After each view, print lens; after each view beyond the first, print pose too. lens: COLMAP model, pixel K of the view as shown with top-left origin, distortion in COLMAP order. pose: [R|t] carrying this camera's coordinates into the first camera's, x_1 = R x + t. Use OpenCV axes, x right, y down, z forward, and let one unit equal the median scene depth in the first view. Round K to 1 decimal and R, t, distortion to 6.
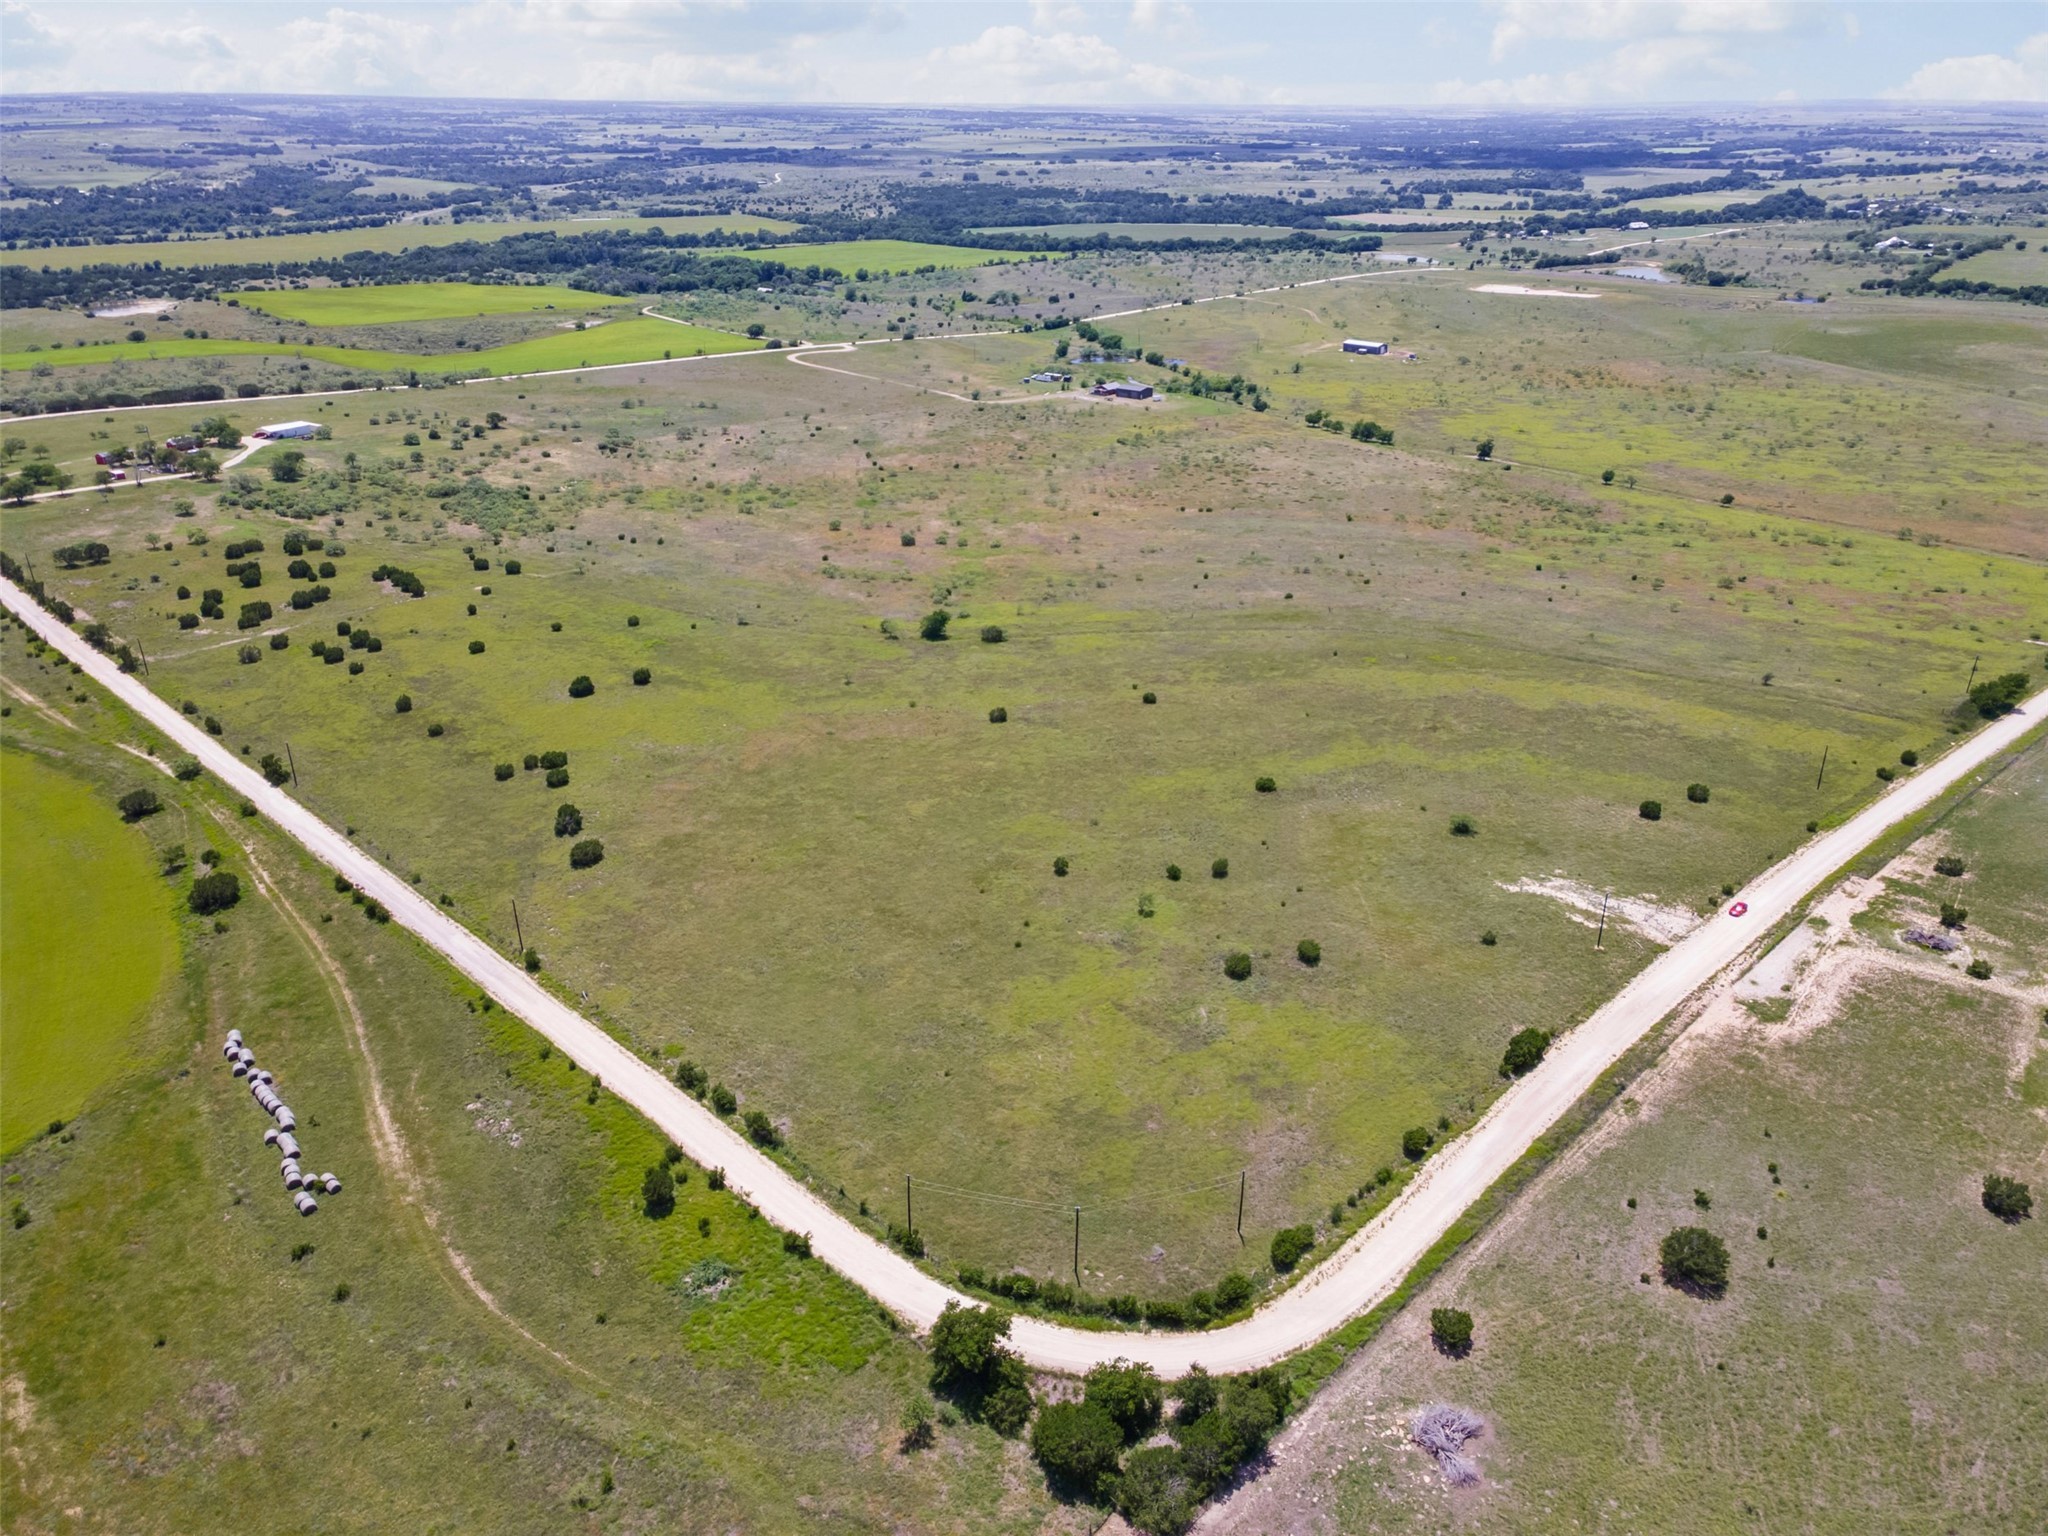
lens RADIAL K [[1489.1, 0, 1059.2], [0, 1489.1, 803.5], [0, 0, 1]] dist [0.026905, 0.025359]
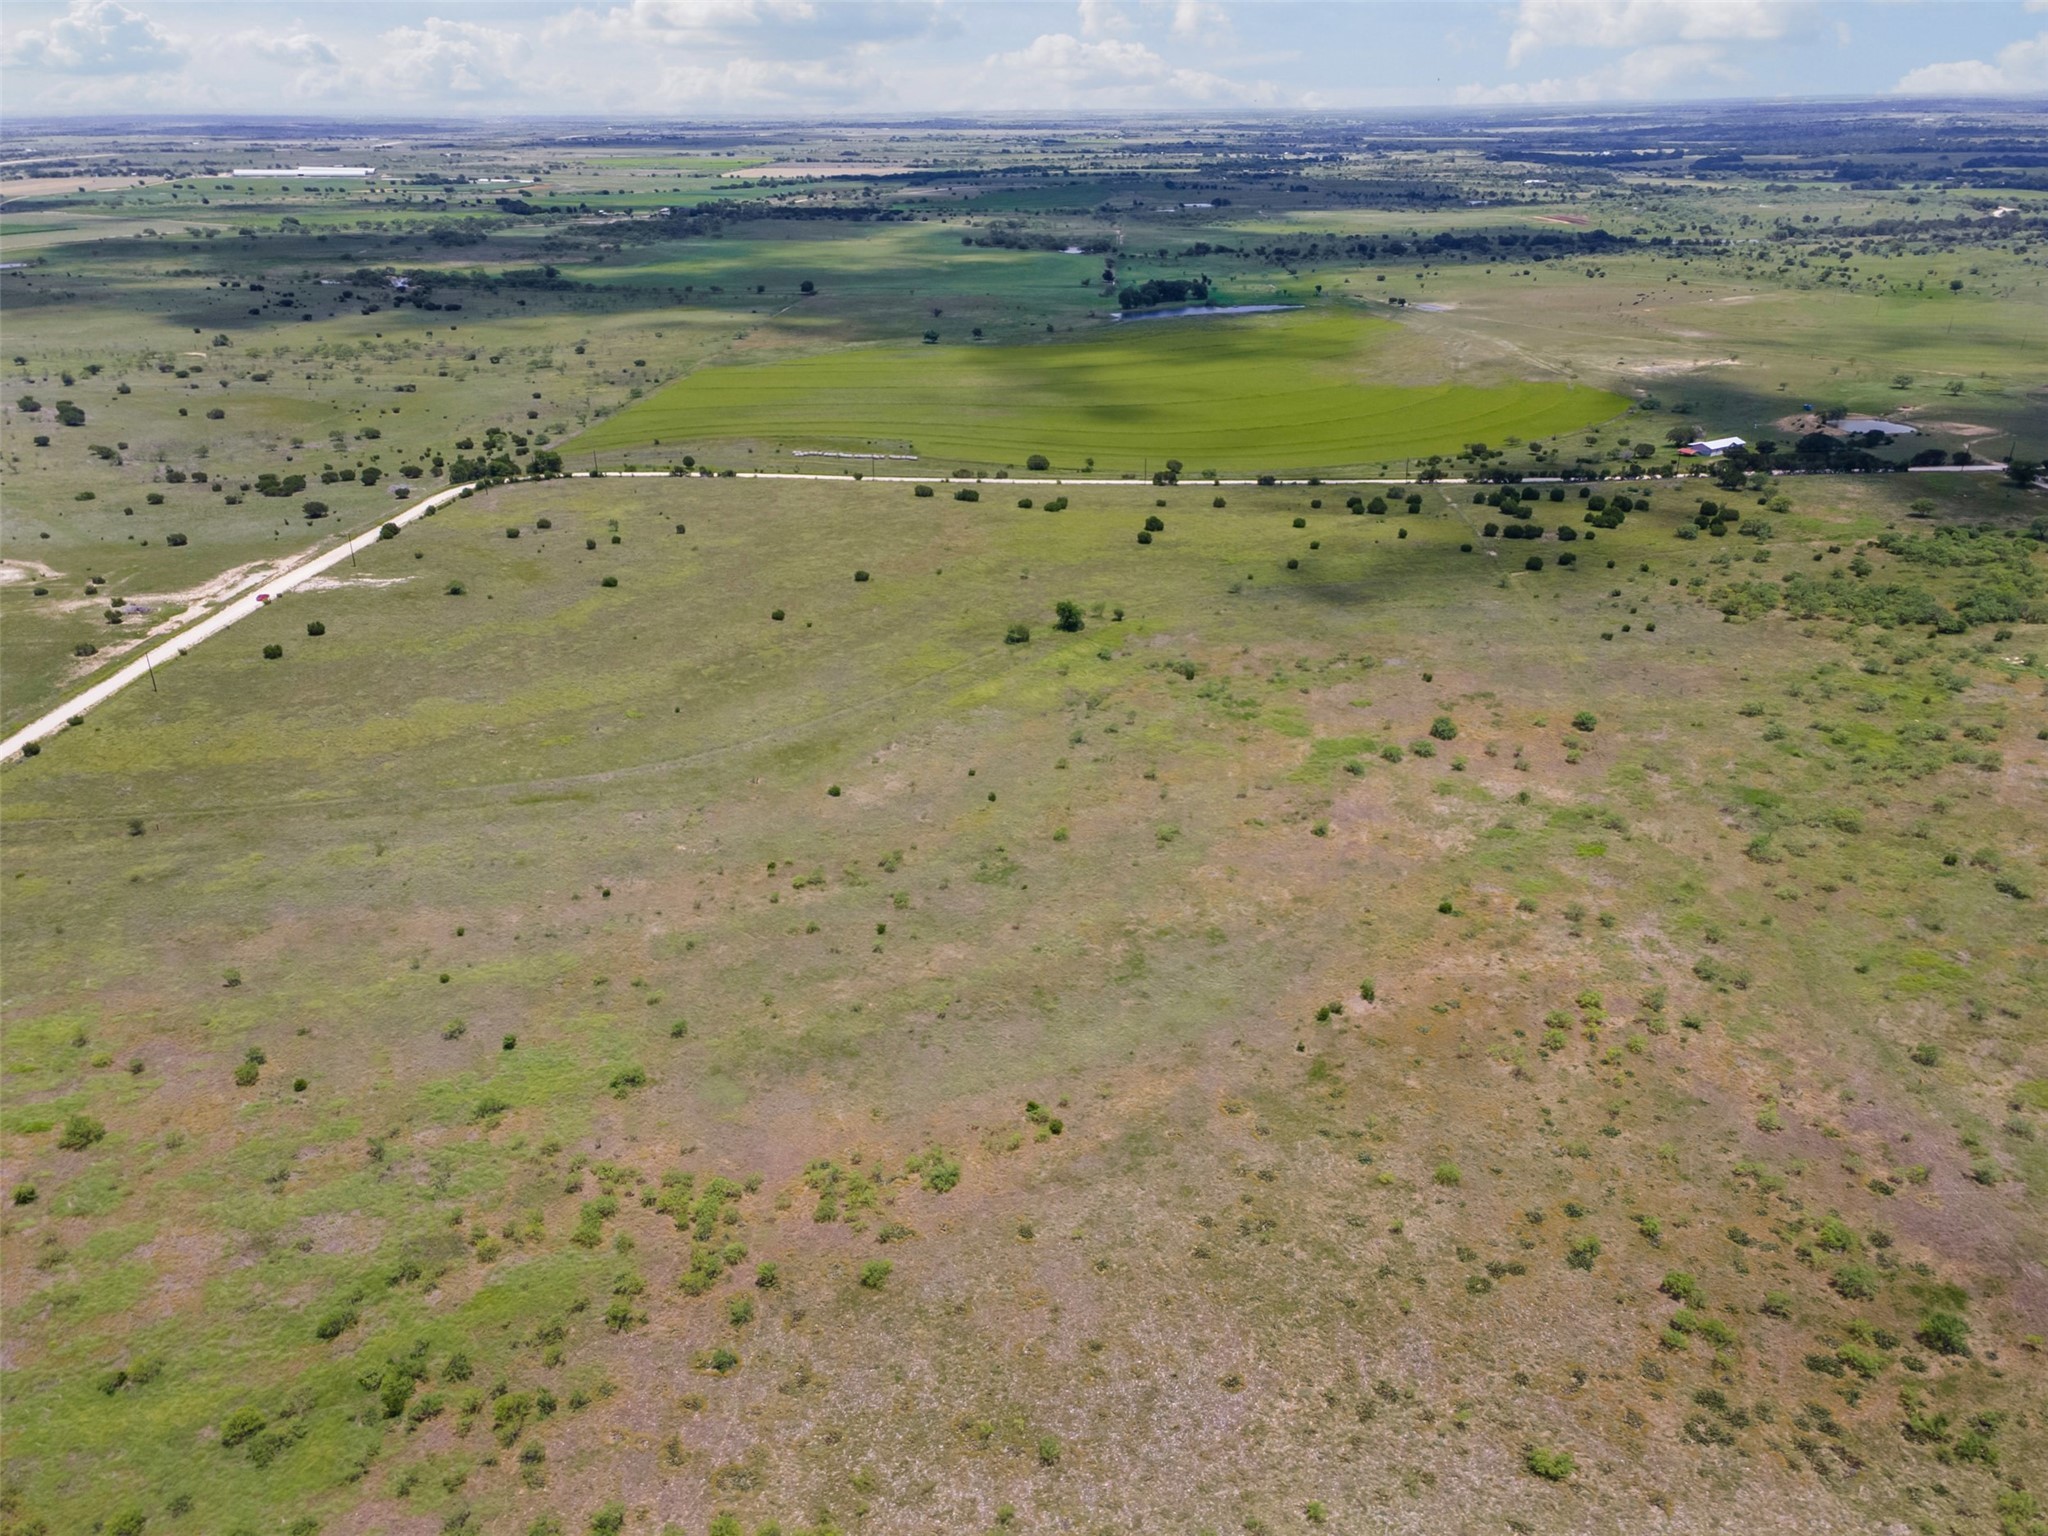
lens RADIAL K [[1489.1, 0, 1010.9], [0, 1489.1, 809.3], [0, 0, 1]] dist [0.026905, 0.025359]
pose [[-0.762990, 0.280948, -0.582164, 0.649062], [-0.270204, 0.679536, 0.682071, -0.817999], [0.587227, 0.677717, -0.442566, 1.791572]]
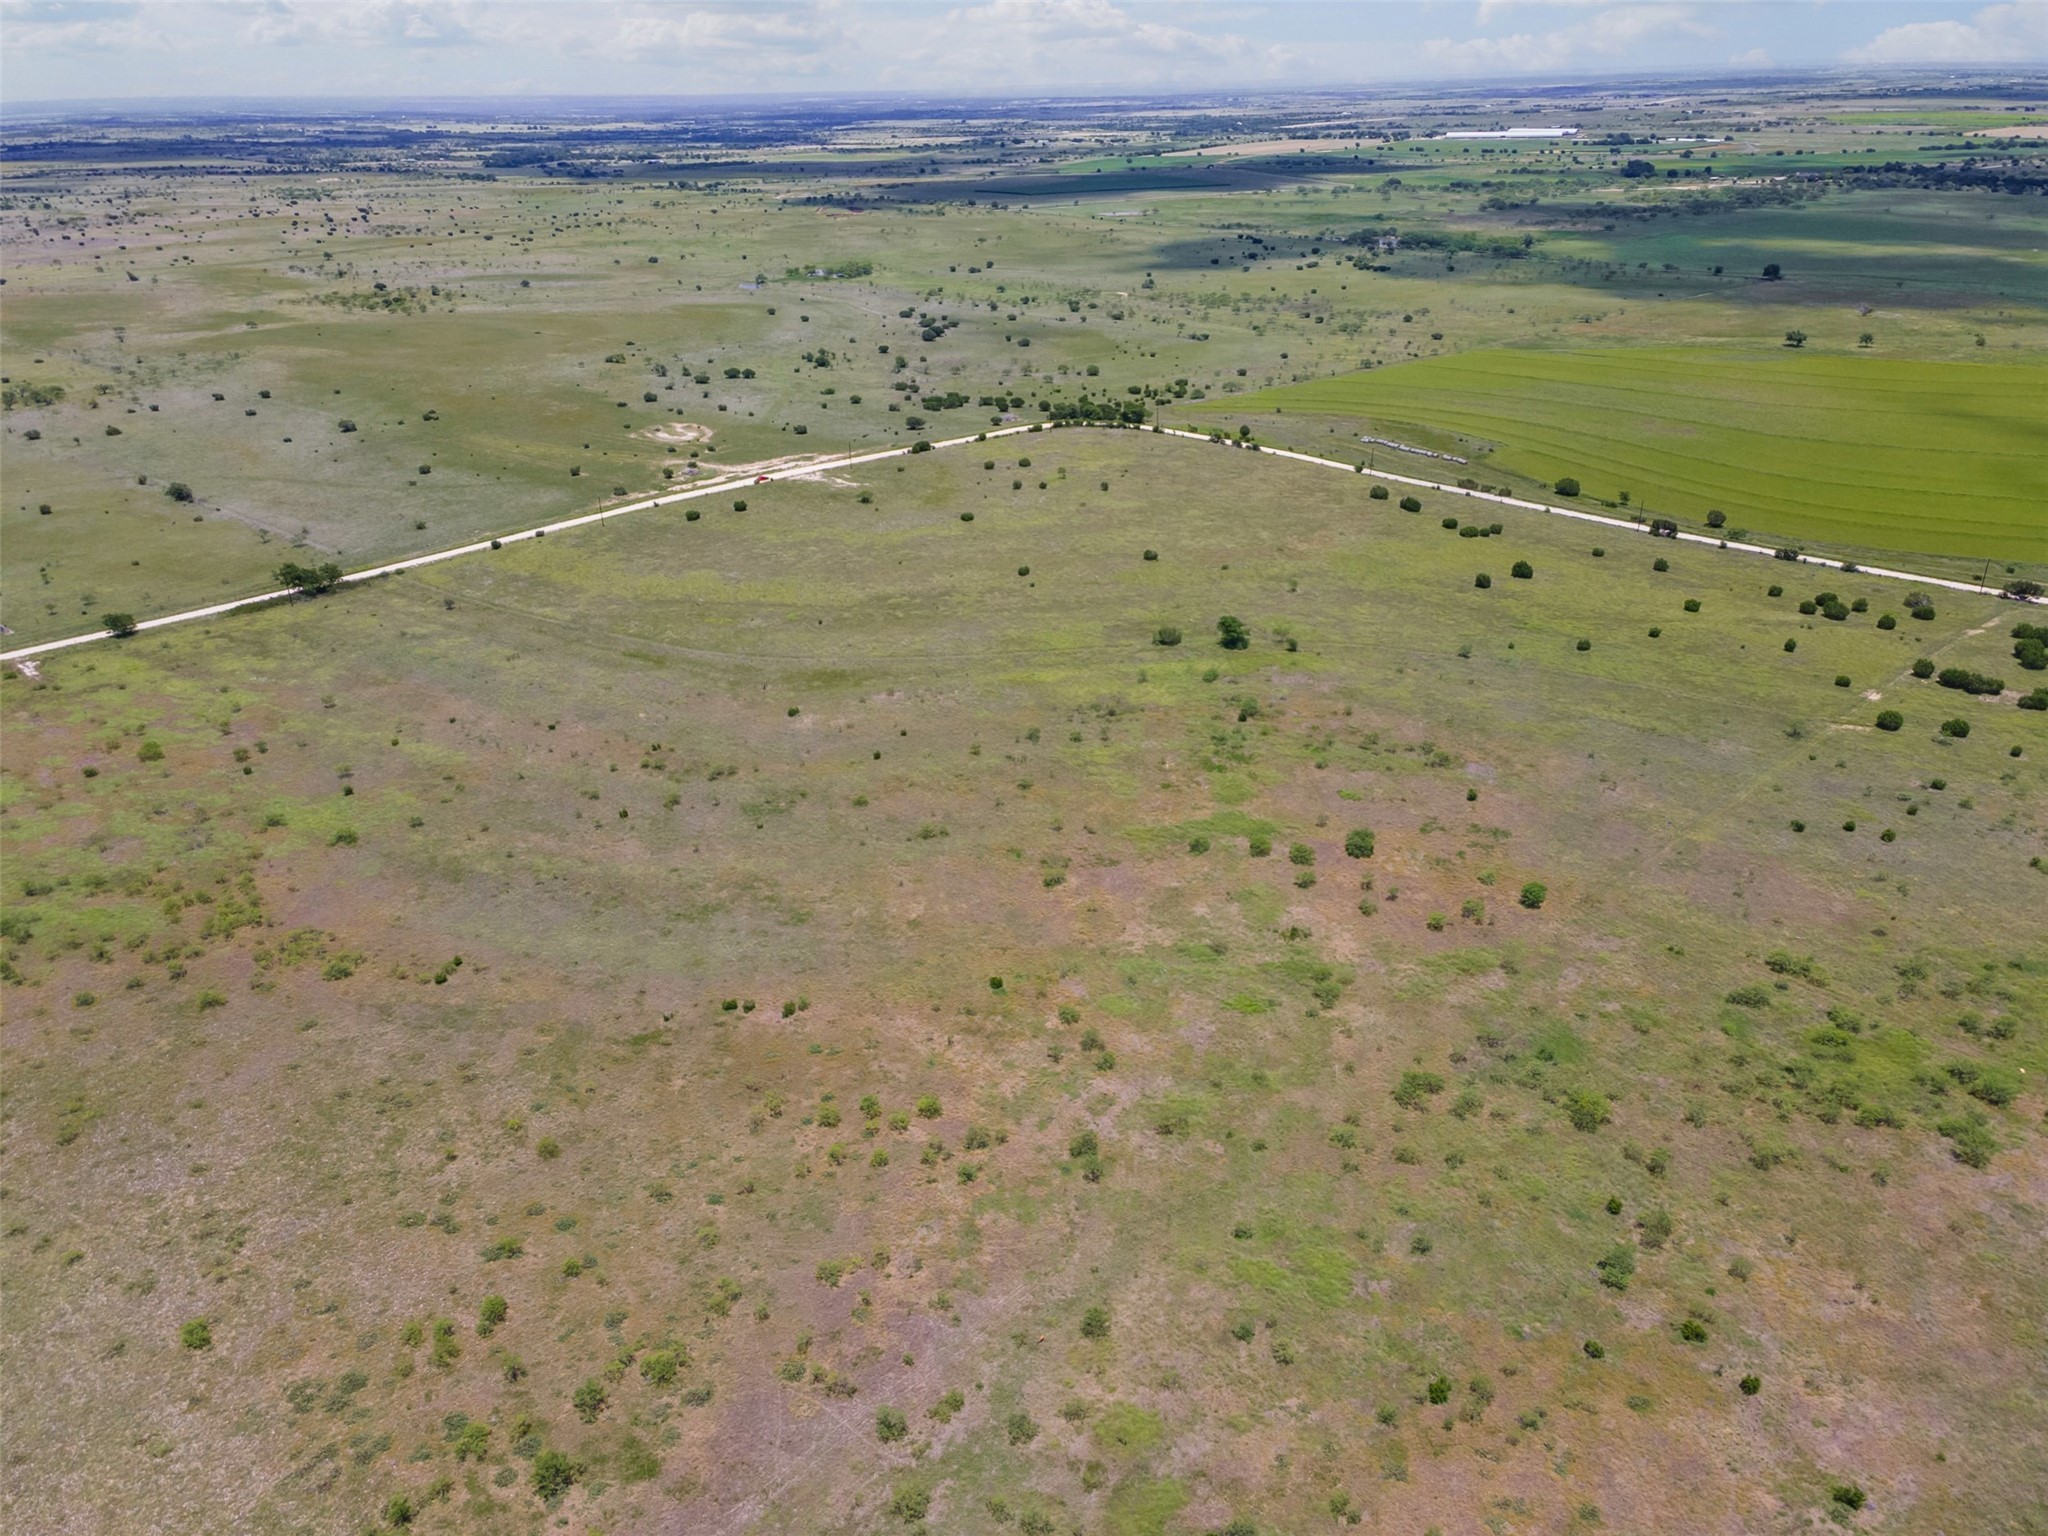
lens RADIAL K [[1489.1, 0, 1025.8], [0, 1489.1, 784.8], [0, 0, 1]] dist [0.026905, 0.025359]
pose [[-0.997923, -0.012372, 0.063221, -0.017978], [0.041135, 0.632885, 0.773152, -0.929125], [-0.049577, 0.774147, -0.631062, 1.993791]]
